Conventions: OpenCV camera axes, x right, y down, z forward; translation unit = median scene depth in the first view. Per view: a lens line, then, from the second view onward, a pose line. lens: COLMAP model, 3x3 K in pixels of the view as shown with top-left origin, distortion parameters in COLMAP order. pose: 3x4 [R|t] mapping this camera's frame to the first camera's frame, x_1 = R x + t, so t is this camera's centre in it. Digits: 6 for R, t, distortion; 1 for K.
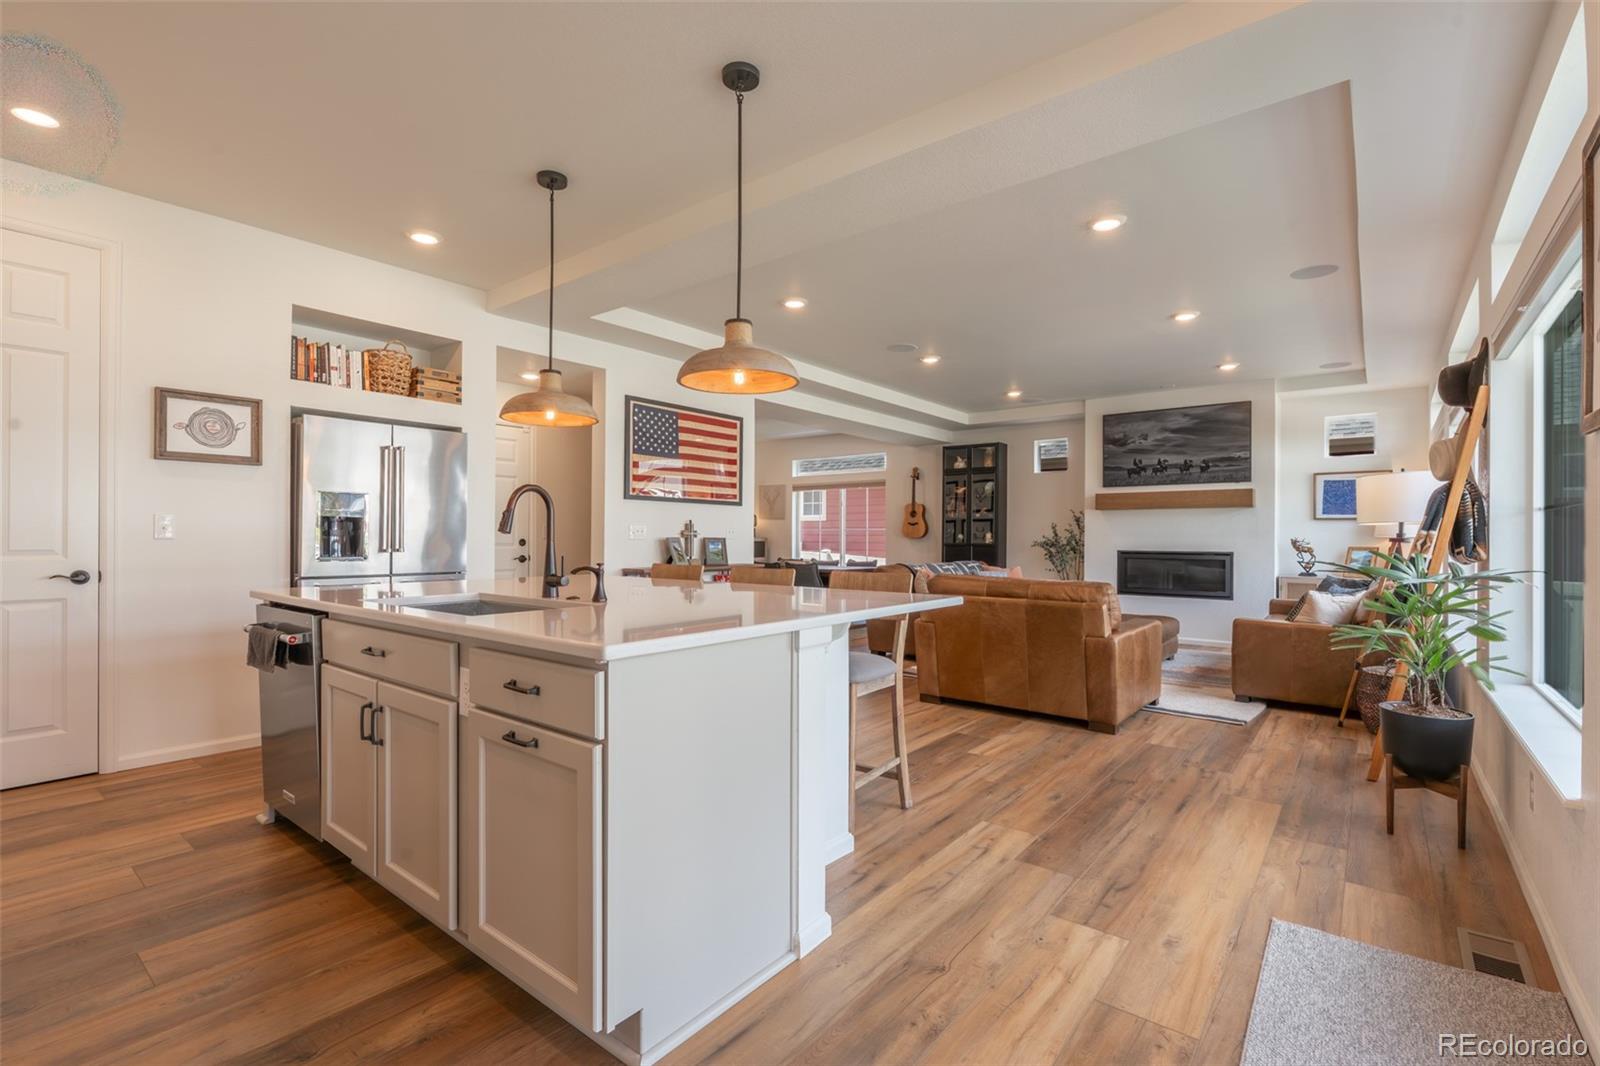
lens RADIAL K [[717.9, 0, 796.7], [0, 717.9, 532.8], [0, 0, 1]] dist [-0.003796, -0.000082]
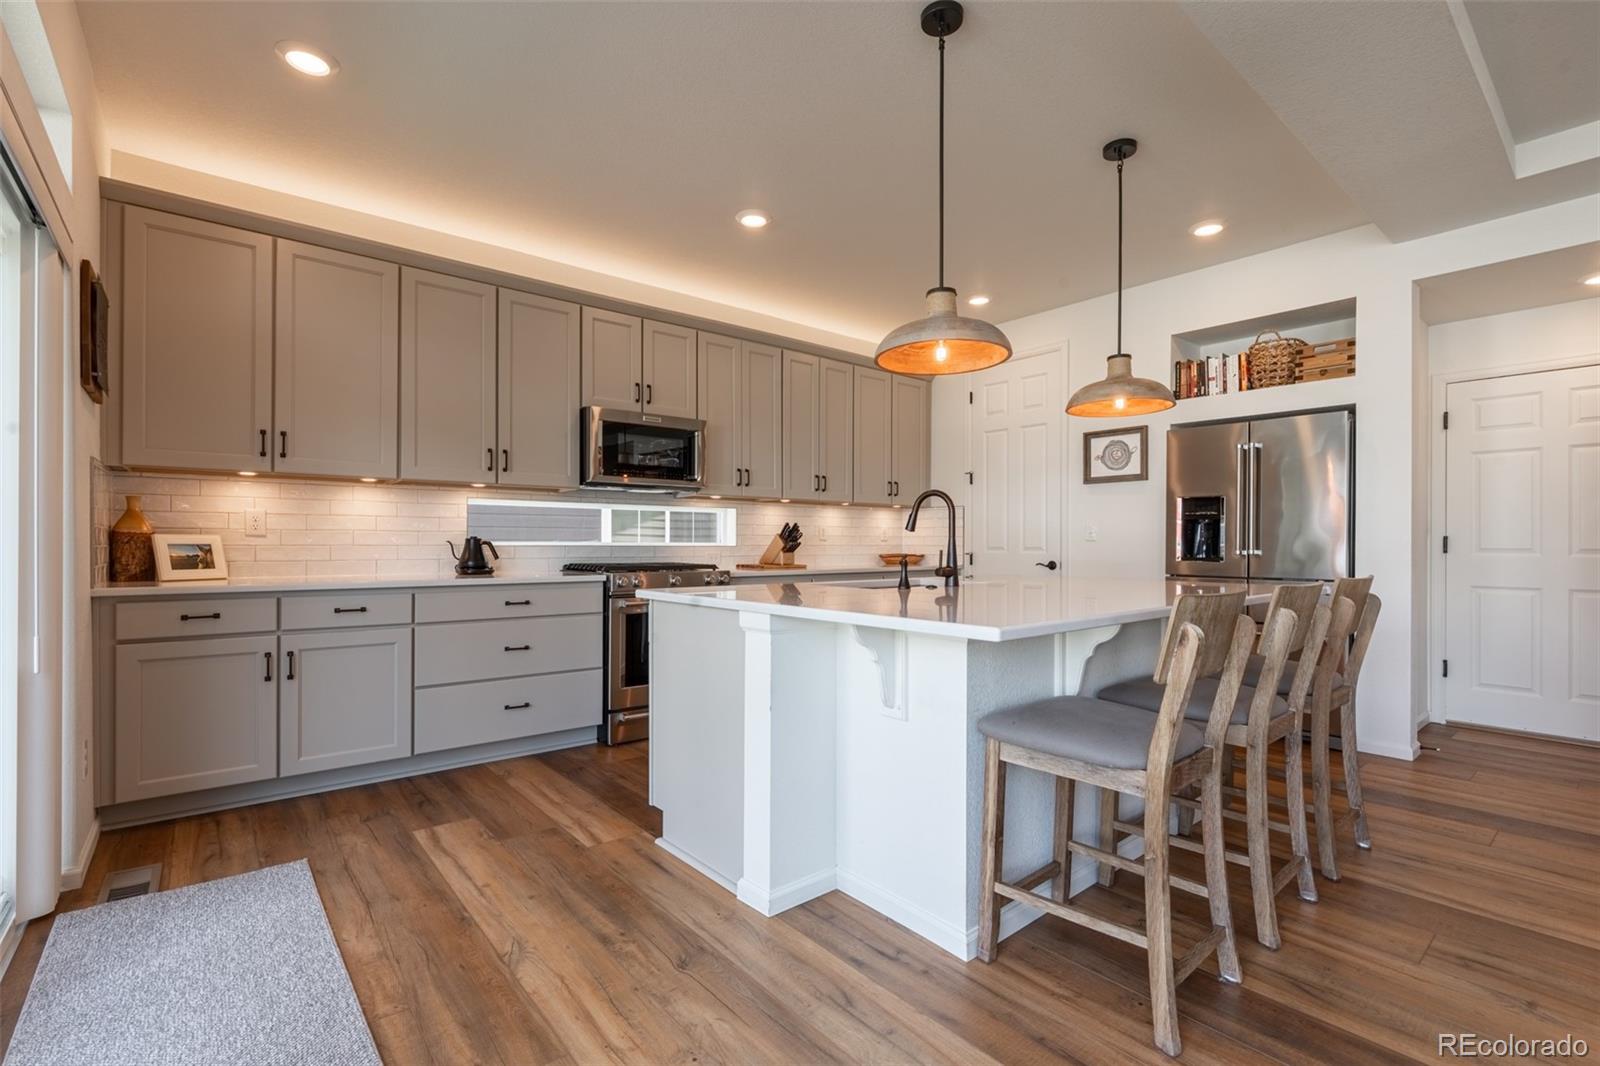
lens RADIAL K [[725.5, 0, 799.3], [0, 725.5, 544.3], [0, 0, 1]] dist [-0.010745, -0.000016]
pose [[-0.198549, -0.002940, -0.980086, 0.445678], [0.002176, 0.999992, -0.003440, 0.014144], [0.980088, -0.002815, -0.198541, 0.530215]]
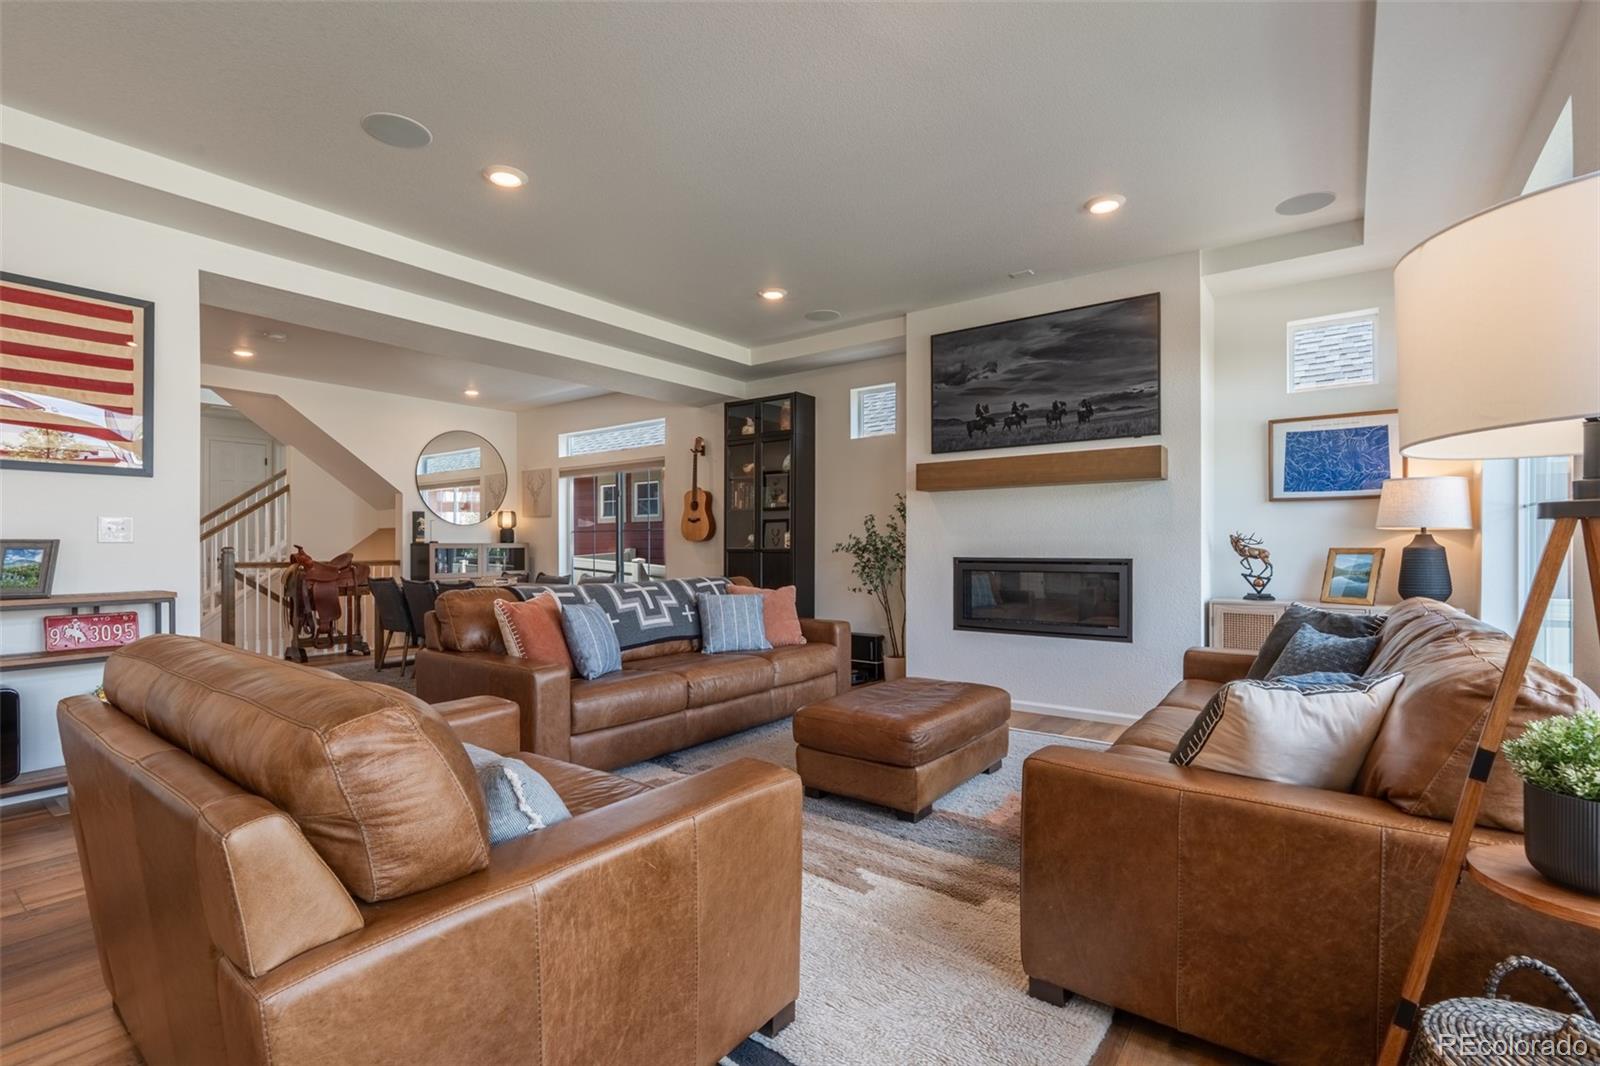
lens RADIAL K [[727.7, 0, 792.6], [0, 727.7, 540.8], [0, 0, 1]] dist [-0.008608, -0.000113]
pose [[0.999503, -0.007893, 0.030506, 0.502739], [0.007857, 0.999968, 0.001300, 0.014736], [-0.030515, -0.001059, 0.999534, 0.672697]]
